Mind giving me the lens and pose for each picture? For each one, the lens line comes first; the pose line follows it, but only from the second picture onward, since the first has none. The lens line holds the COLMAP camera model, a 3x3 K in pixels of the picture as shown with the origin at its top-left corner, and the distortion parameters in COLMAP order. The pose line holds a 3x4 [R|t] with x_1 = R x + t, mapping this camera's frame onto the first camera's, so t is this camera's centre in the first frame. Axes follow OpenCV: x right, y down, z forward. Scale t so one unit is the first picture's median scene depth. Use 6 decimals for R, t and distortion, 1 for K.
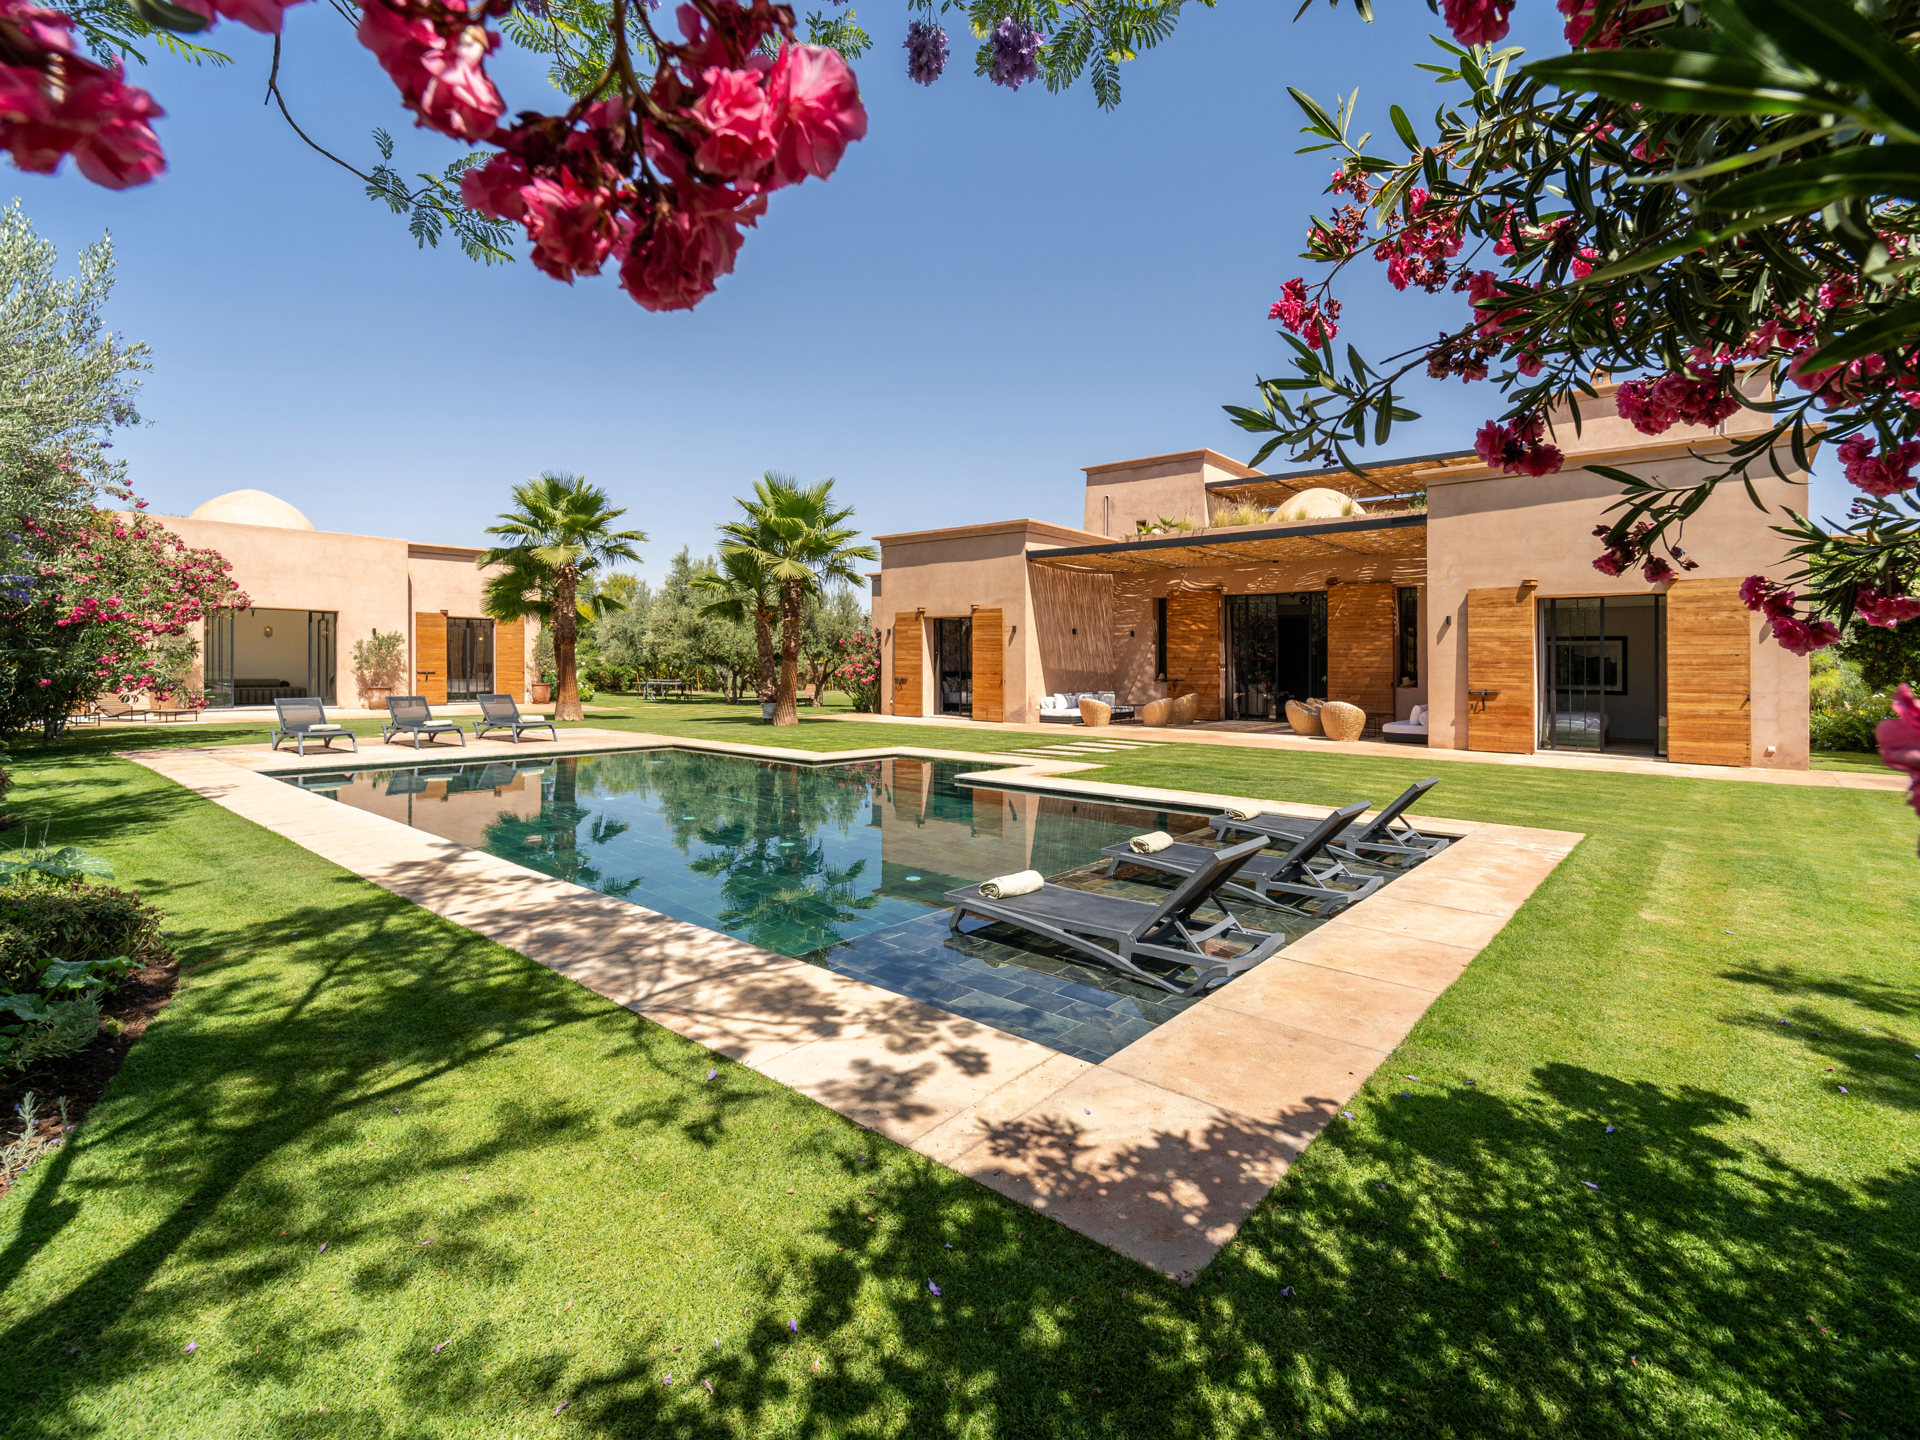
lens RADIAL K [[882.6, 0, 965.6], [0, 882.6, 659.7], [0, 0, 1]] dist [0.001801, 0.000130]
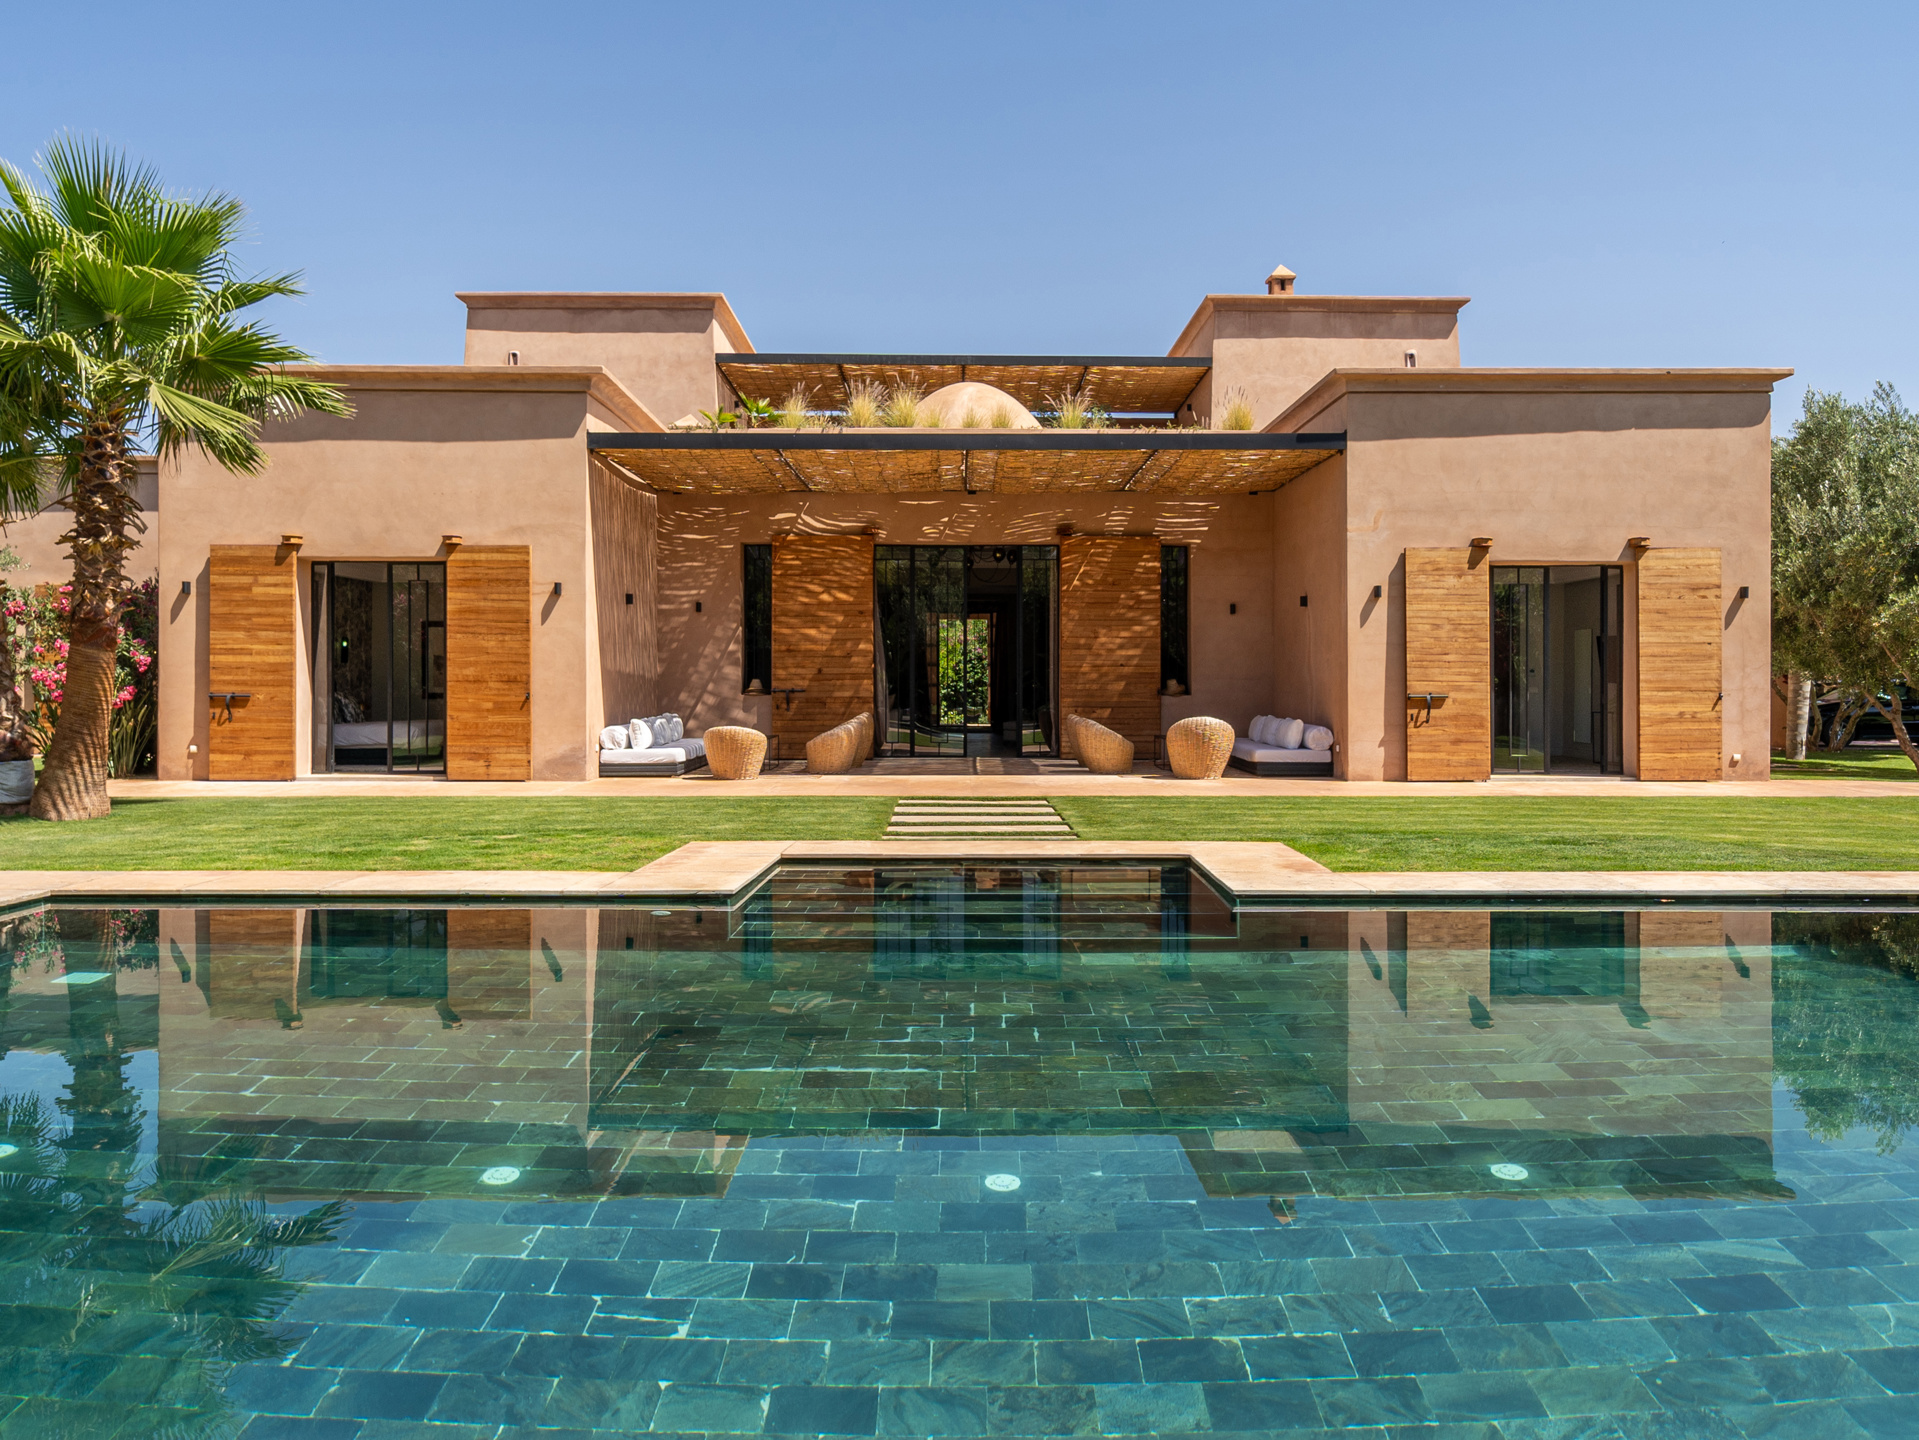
lens RADIAL K [[1390.2, 0, 954.4], [0, 1390.2, 689.6], [0, 0, 1]] dist [-0.003874, 0.000529]
pose [[0.765711, -0.011541, 0.643081, -0.290336], [0.001508, 0.999868, 0.016149, 0.009565], [-0.643183, -0.011396, 0.765628, 0.288549]]
